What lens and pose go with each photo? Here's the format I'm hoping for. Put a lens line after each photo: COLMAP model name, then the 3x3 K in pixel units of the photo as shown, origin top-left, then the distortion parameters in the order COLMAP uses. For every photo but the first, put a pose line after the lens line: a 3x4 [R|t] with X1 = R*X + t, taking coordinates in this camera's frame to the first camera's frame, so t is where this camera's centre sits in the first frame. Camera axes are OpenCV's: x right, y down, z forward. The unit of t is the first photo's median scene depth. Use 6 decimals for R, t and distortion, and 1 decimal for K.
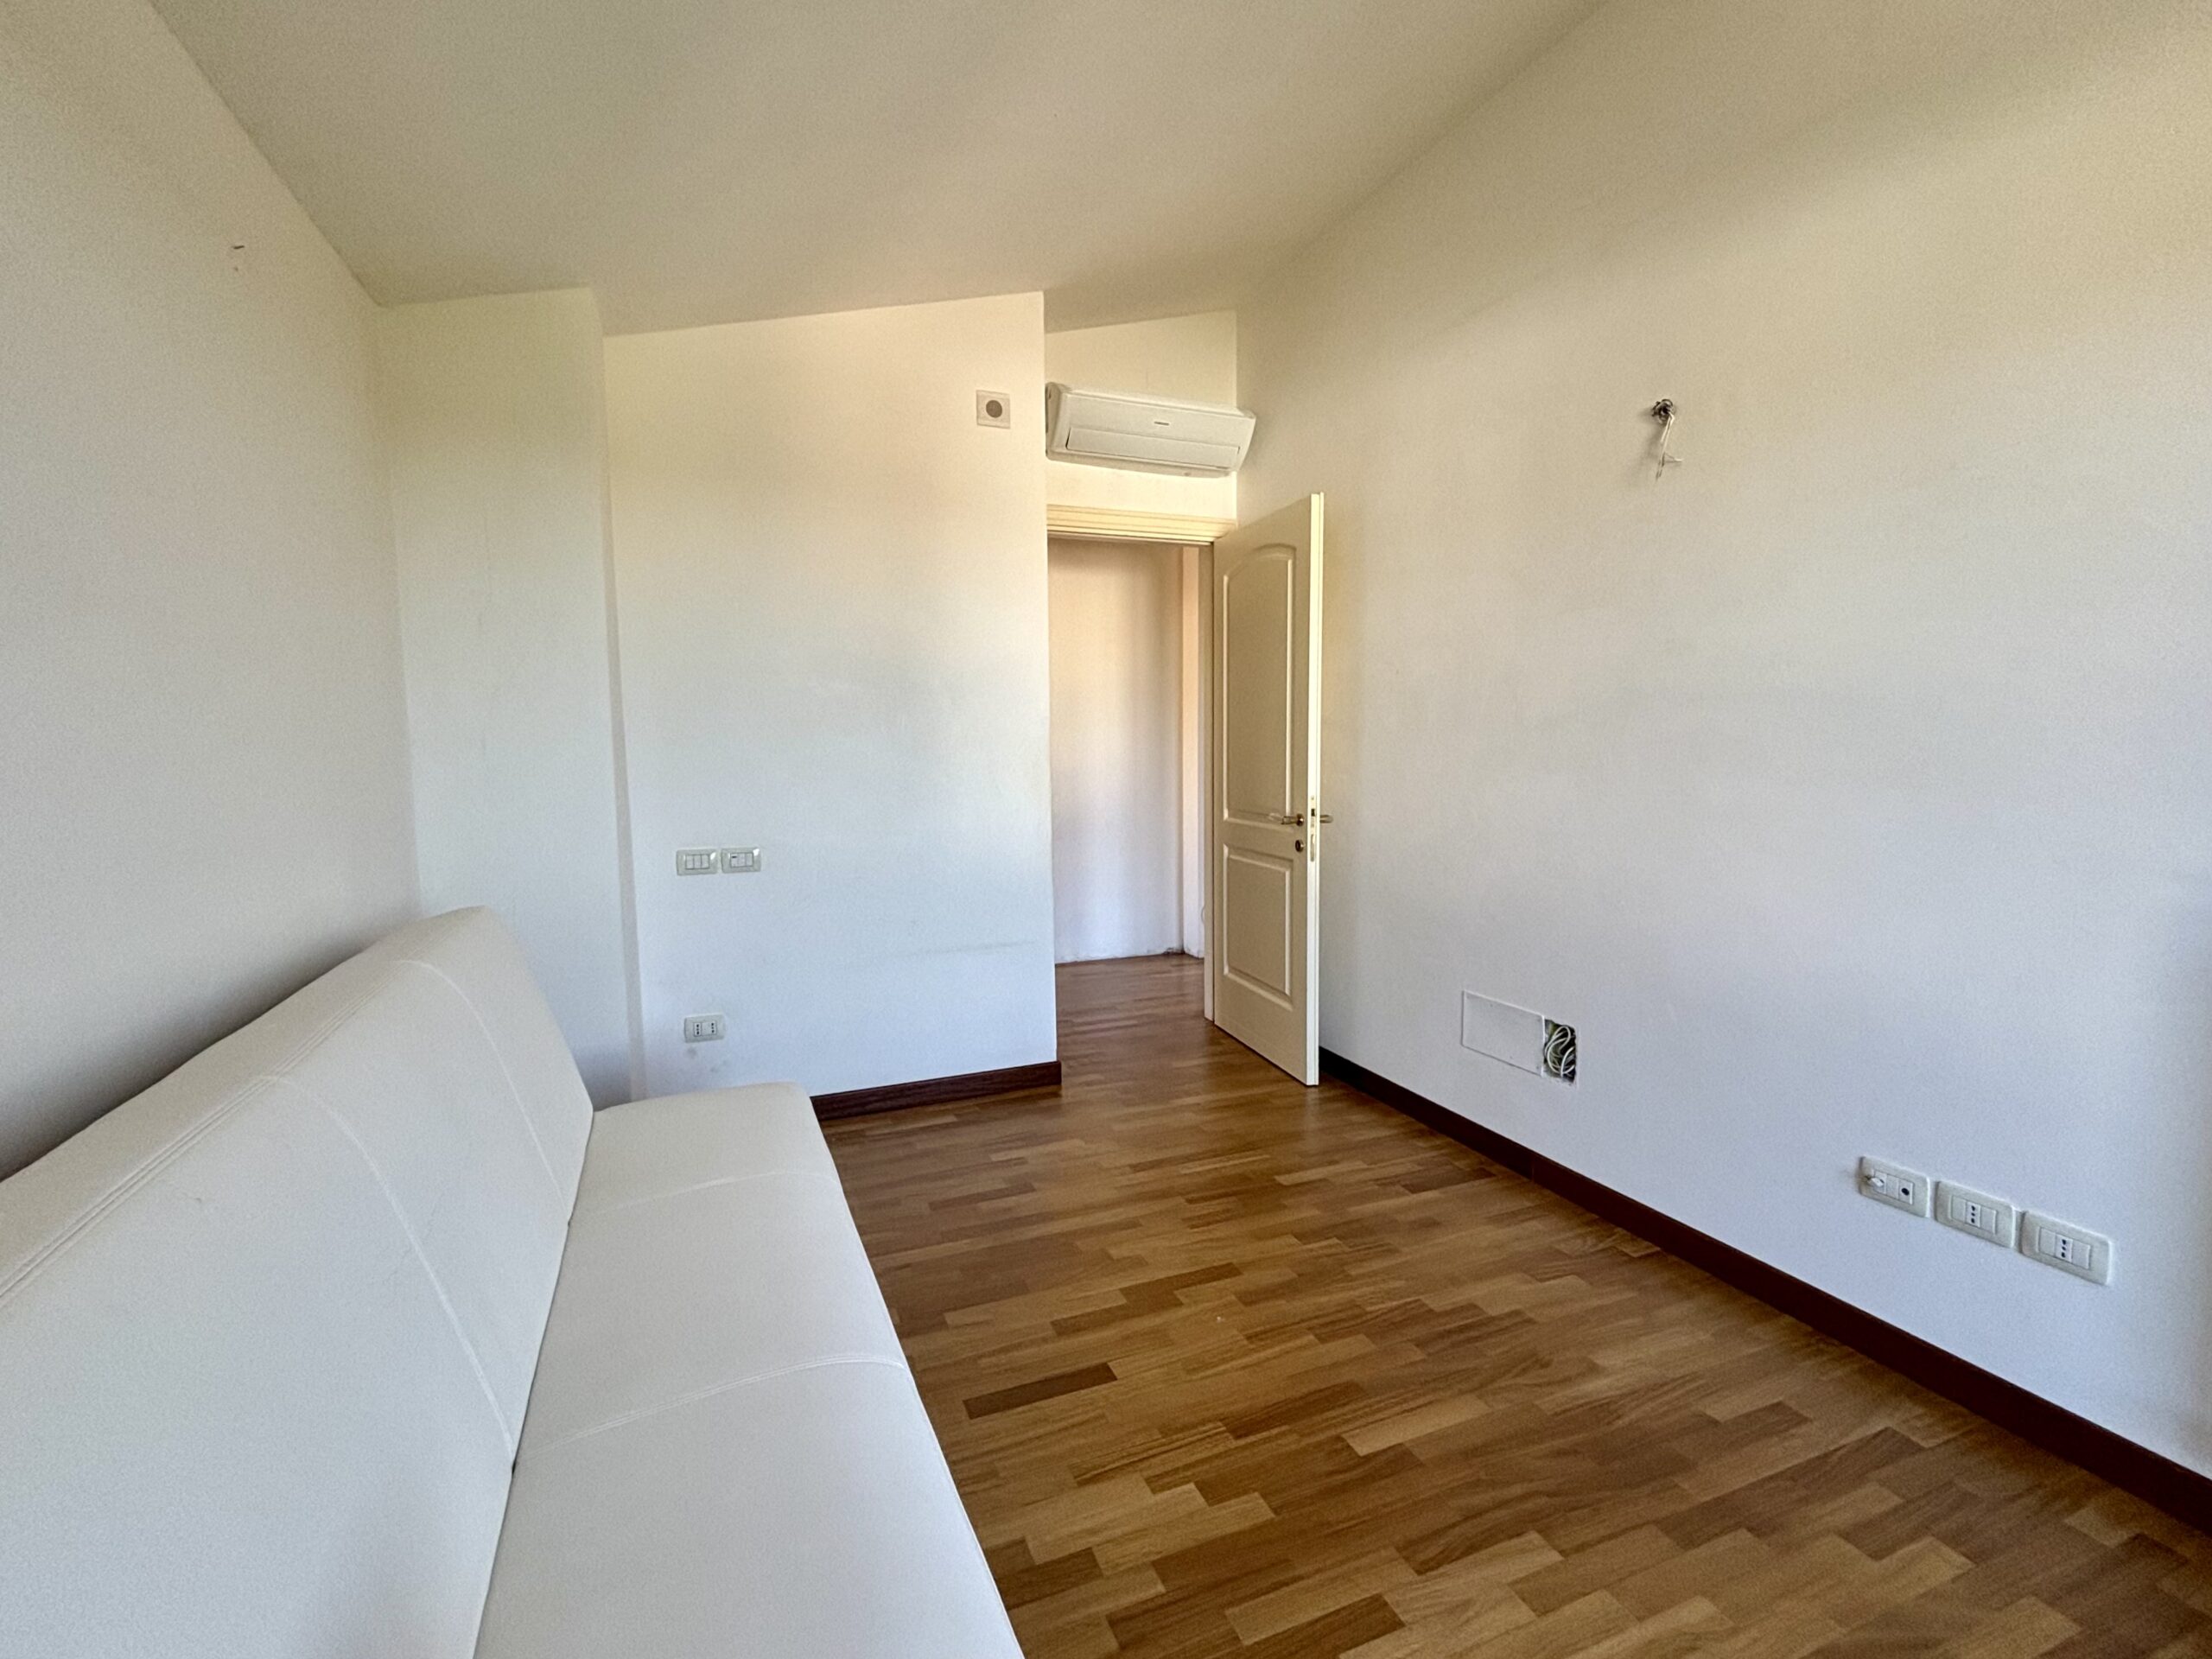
lens RADIAL K [[973.8, 0, 1101.1], [0, 973.8, 834.0], [0, 0, 1]] dist [-0.001753, 0.000361]
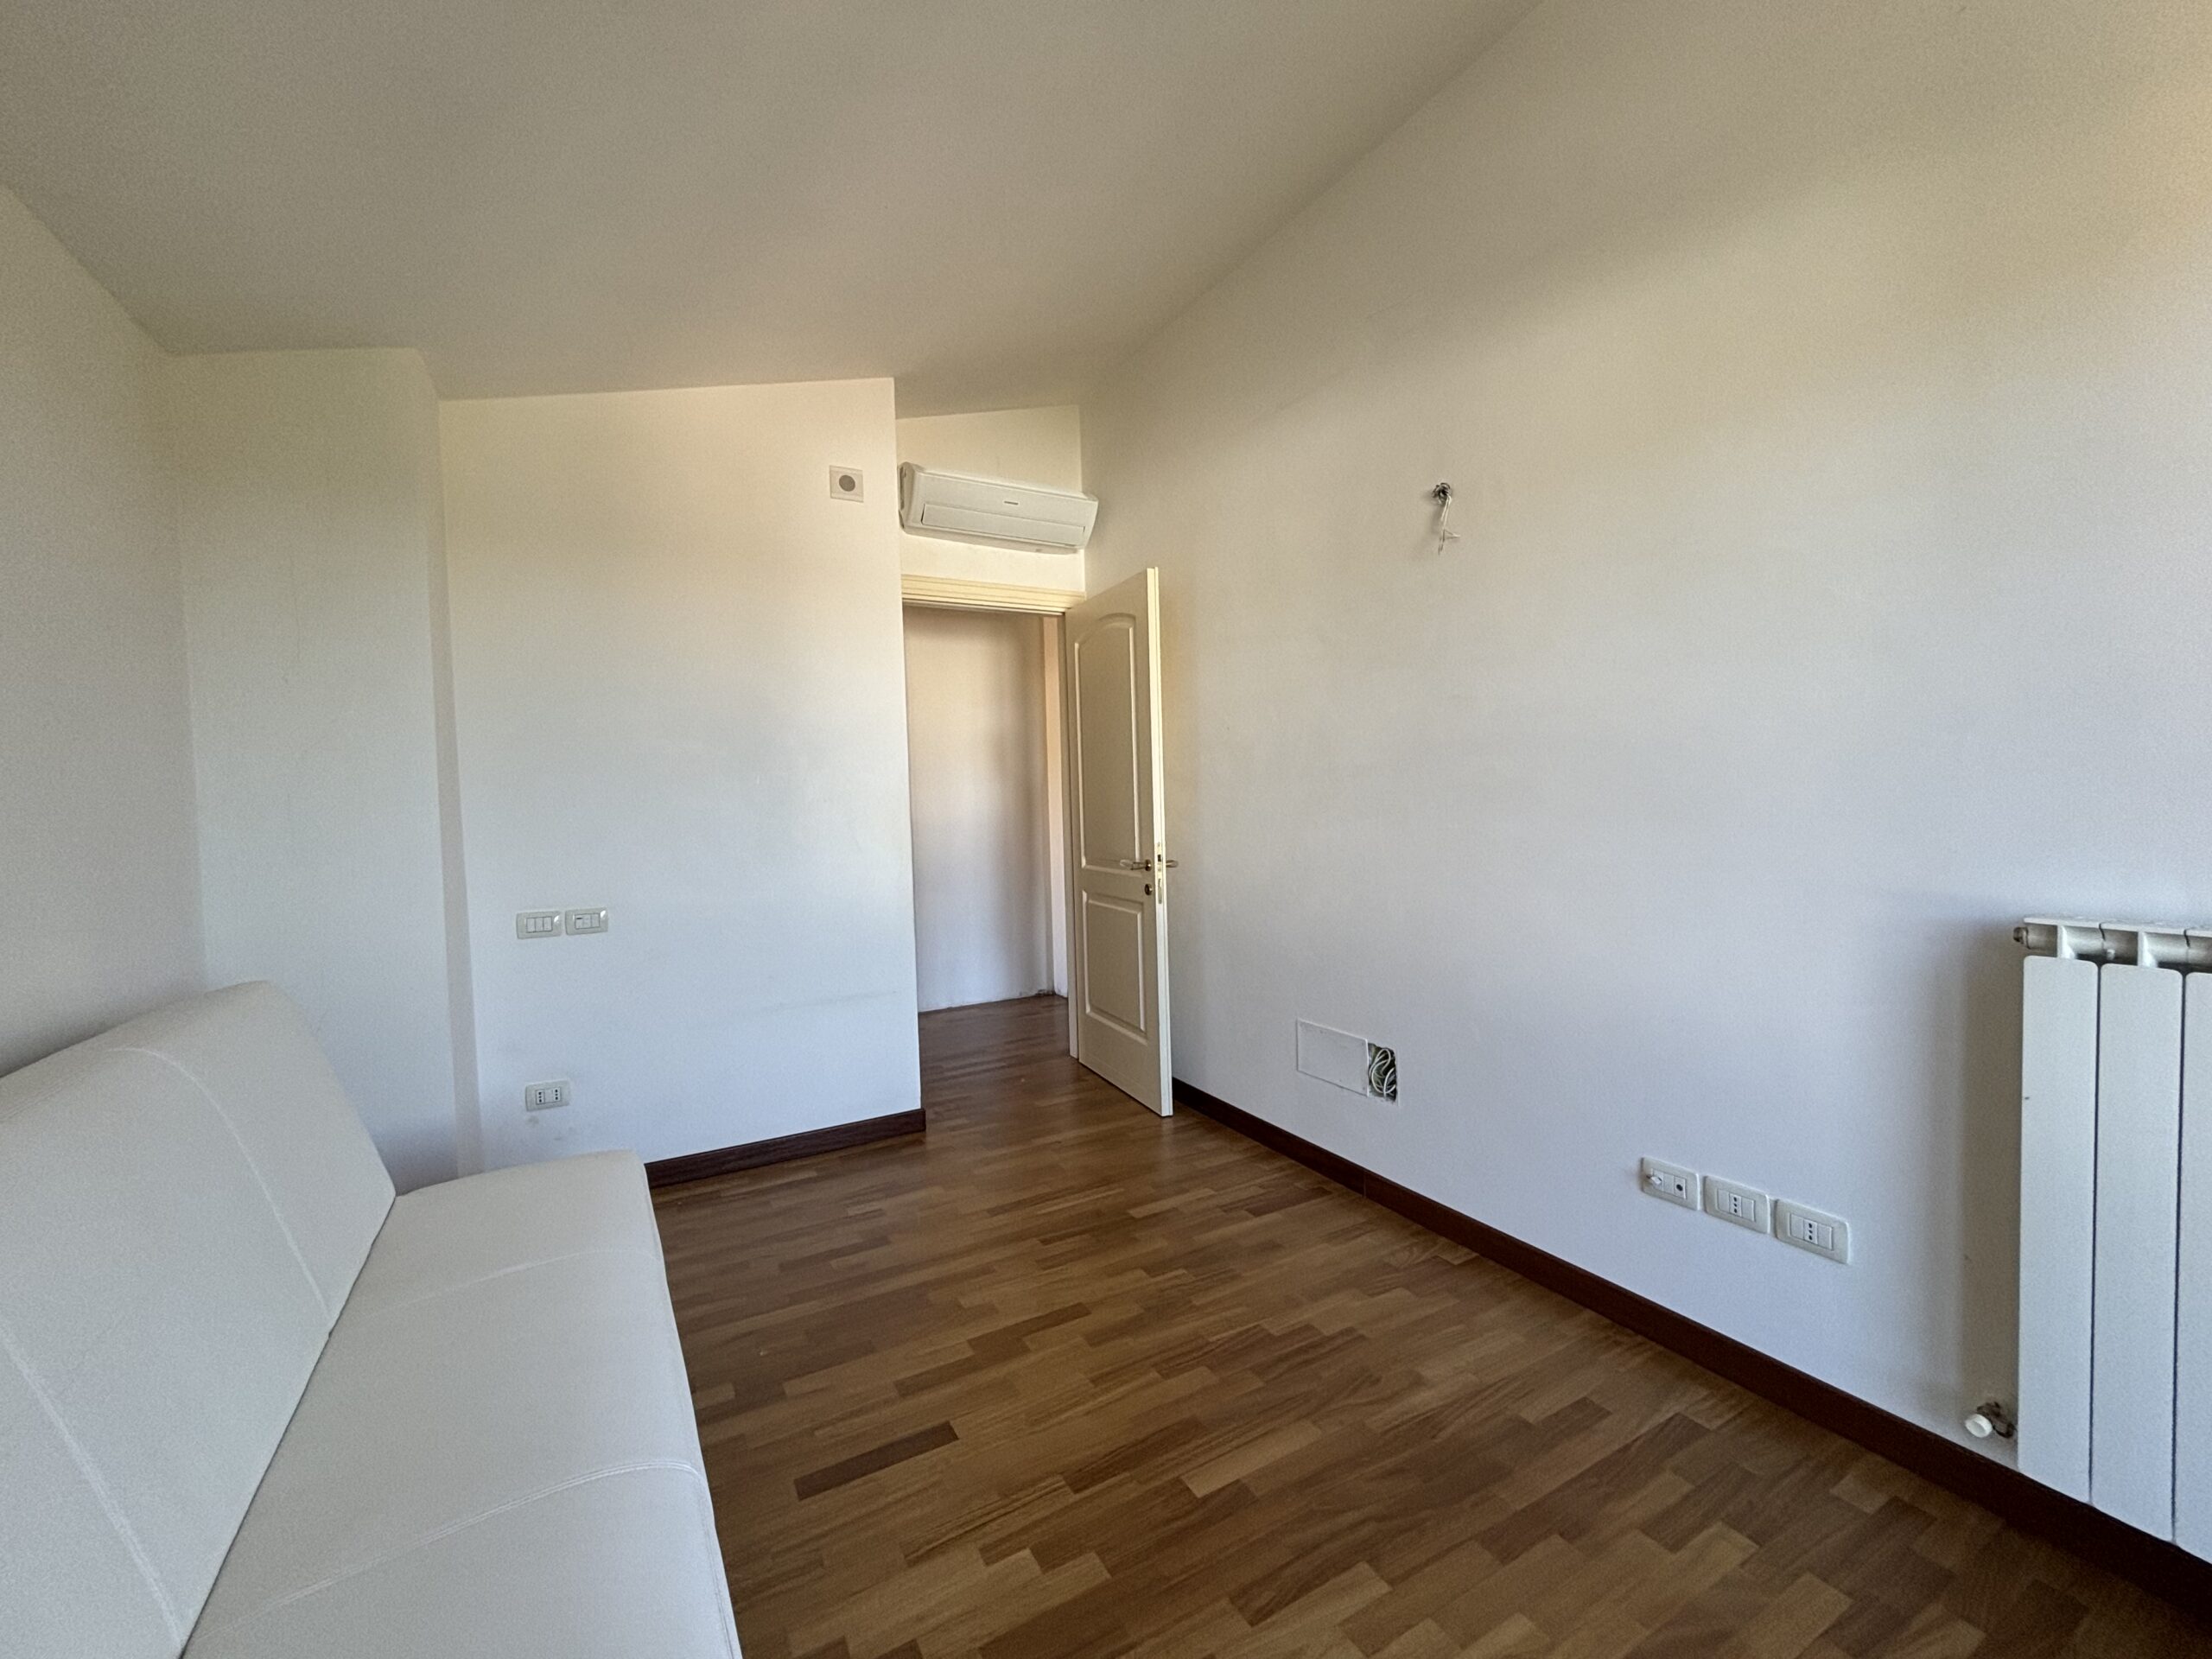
lens RADIAL K [[895.7, 0, 1096.7], [0, 895.7, 831.1], [0, 0, 1]] dist [-0.007936, 0.002116]
pose [[0.992089, -0.022378, 0.123524, 0.044763], [0.029610, 0.997934, -0.057023, 0.003423], [-0.121993, 0.060230, 0.990702, 0.044280]]
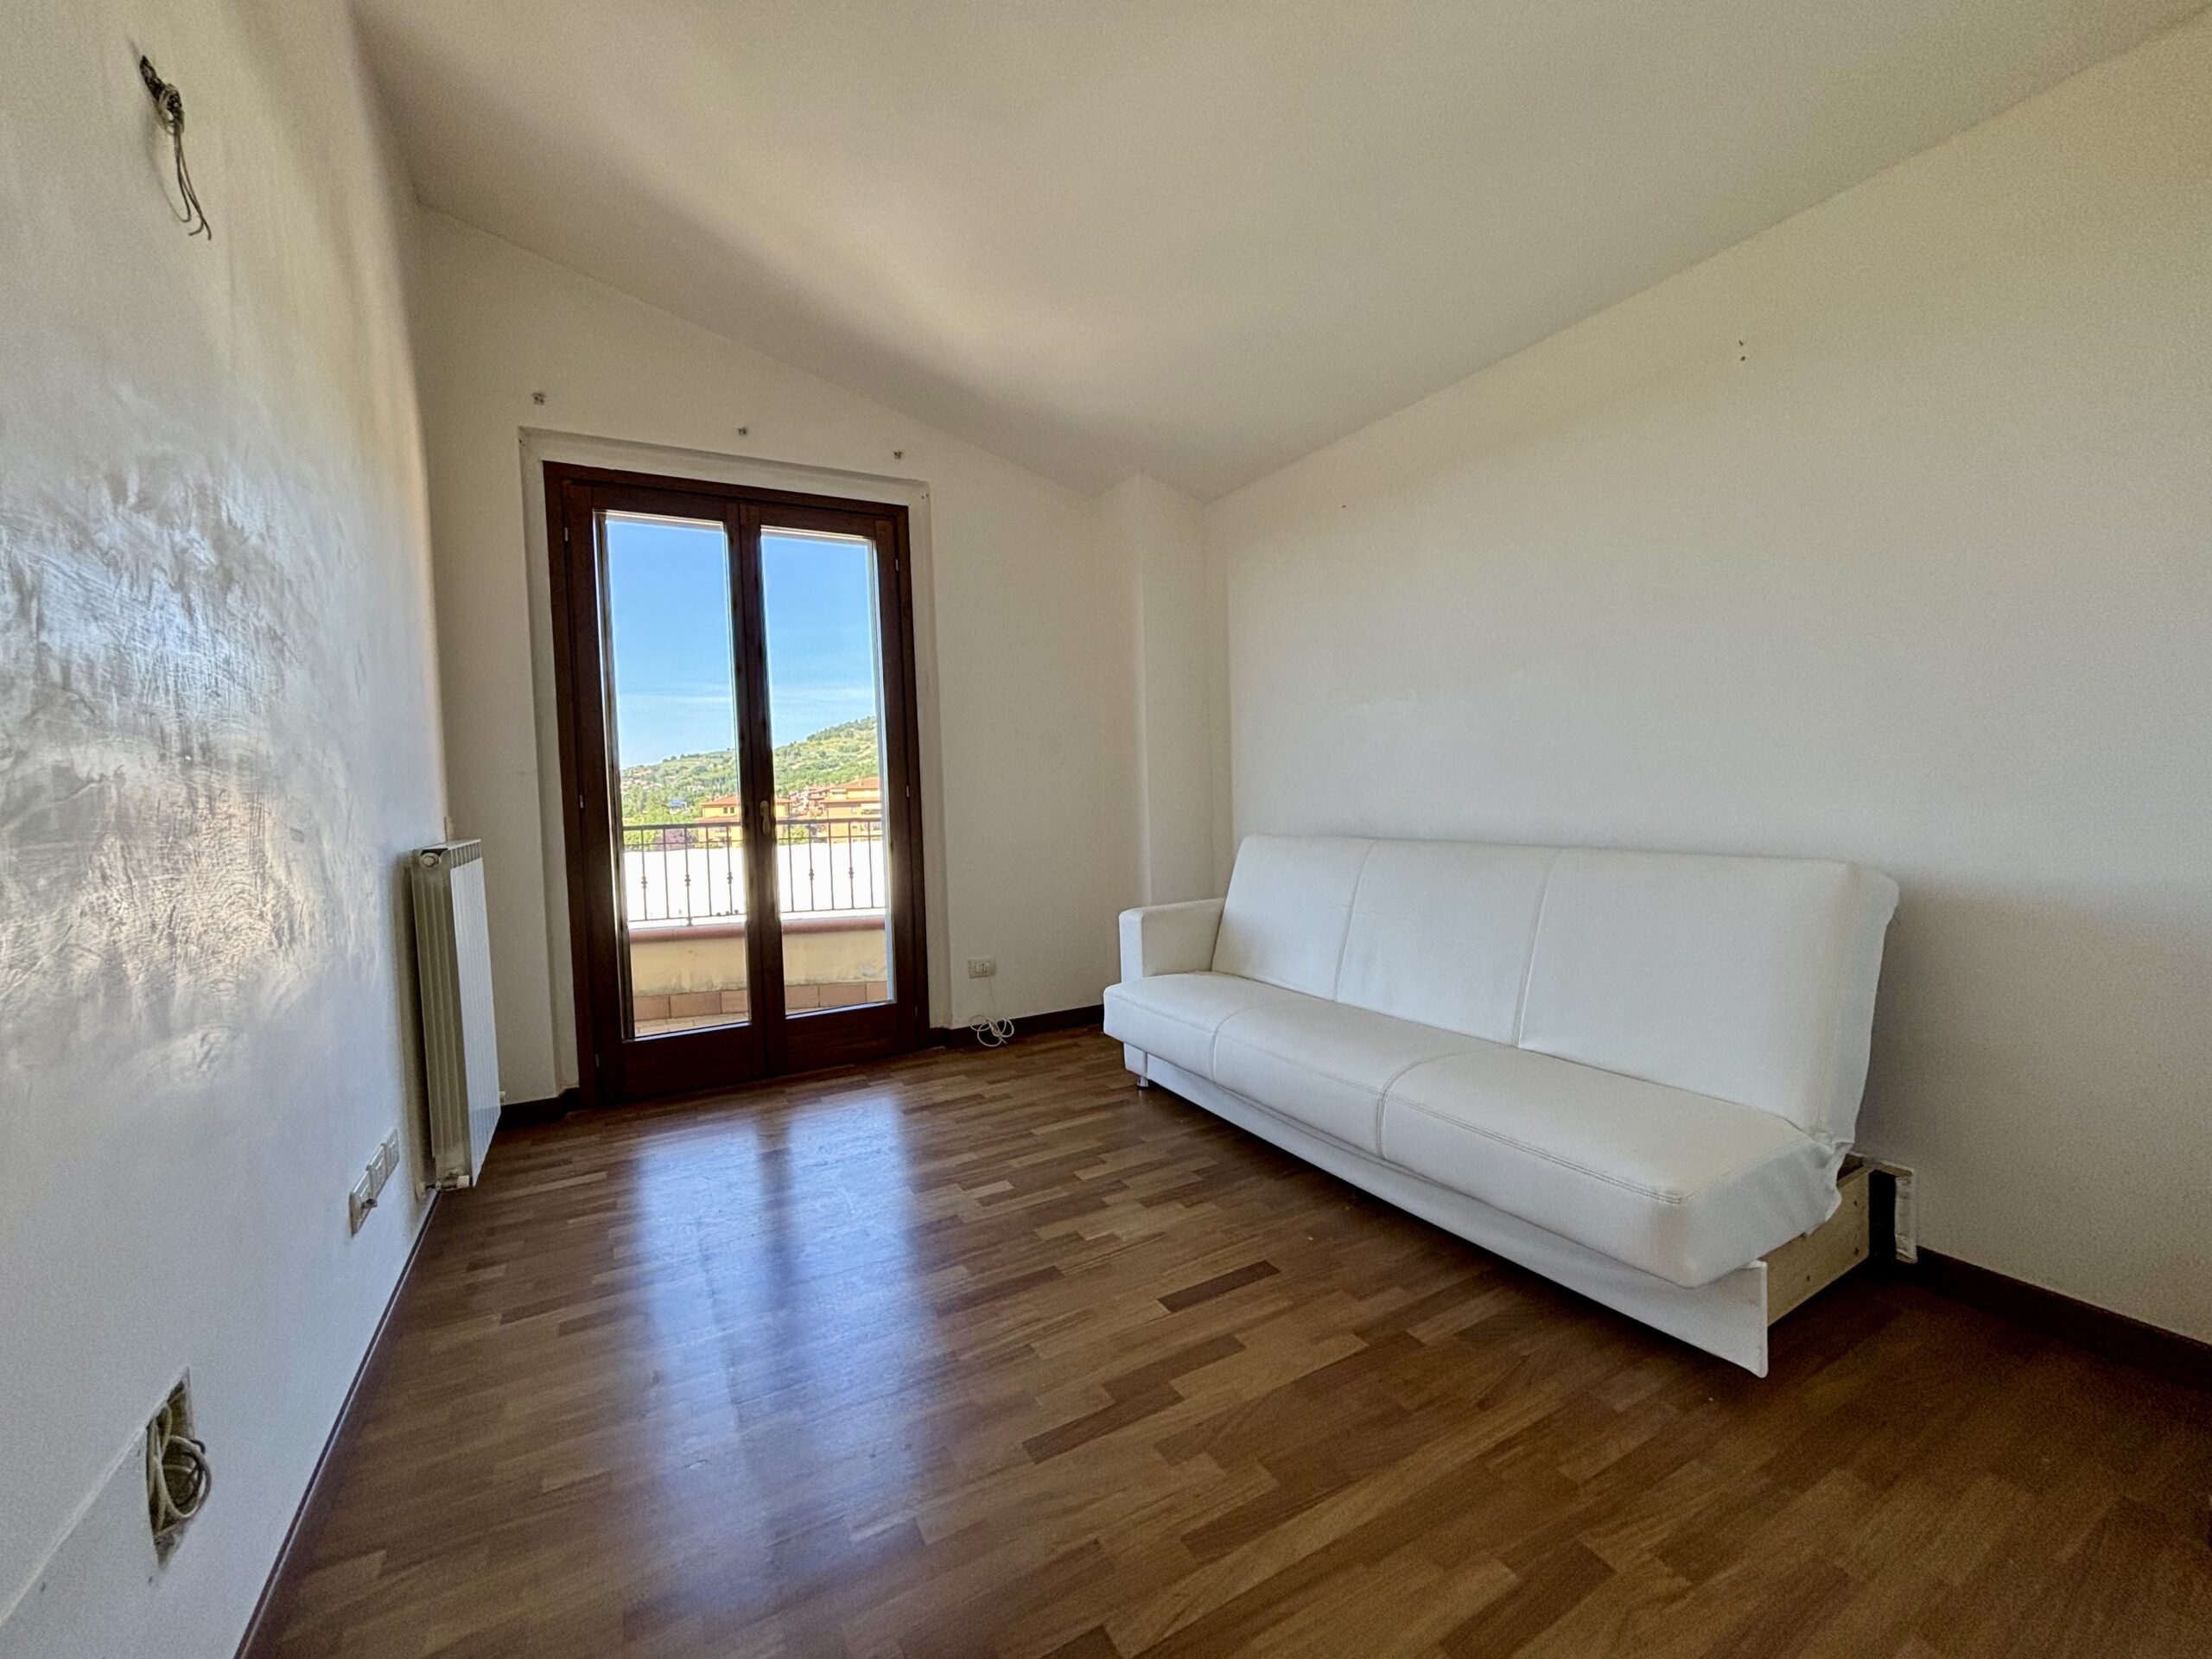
lens RADIAL K [[895.7, 0, 1121.7], [0, 895.7, 825.6], [0, 0, 1]] dist [-0.007936, 0.002116]
pose [[-0.988515, 0.052017, -0.141888, 0.134071], [0.032518, 0.990116, 0.136431, -0.081050], [0.147583, 0.130251, -0.980436, 1.496536]]
